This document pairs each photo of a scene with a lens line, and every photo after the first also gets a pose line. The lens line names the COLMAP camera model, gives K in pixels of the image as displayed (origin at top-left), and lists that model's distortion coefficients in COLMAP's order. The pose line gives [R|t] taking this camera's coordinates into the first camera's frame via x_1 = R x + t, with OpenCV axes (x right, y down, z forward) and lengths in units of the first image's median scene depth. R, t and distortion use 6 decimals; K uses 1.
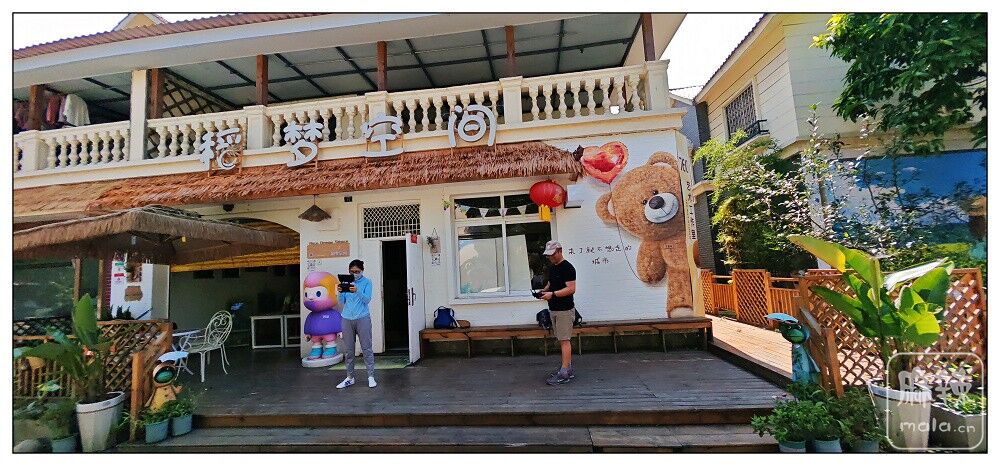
lens RADIAL K [[360.6, 0, 497.3], [0, 360.6, 237.6], [0, 0, 1]] dist [-0.003030, -0.000030]
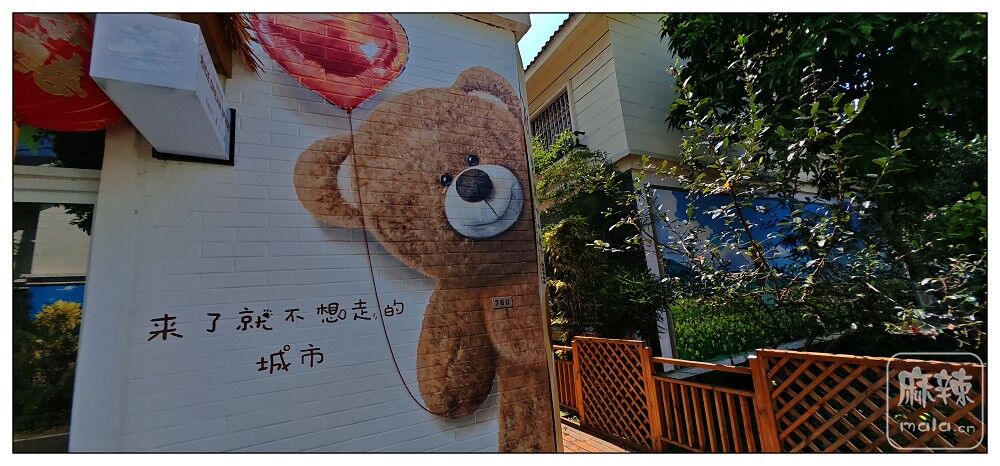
lens RADIAL K [[360.6, 0, 500.3], [0, 360.6, 236.6], [0, 0, 1]] dist [-0.003030, -0.000030]
pose [[0.835109, 0.082090, 0.543925, 0.260118], [-0.014740, 0.991787, -0.127051, 0.004332], [-0.549887, 0.098084, 0.829460, 0.669885]]
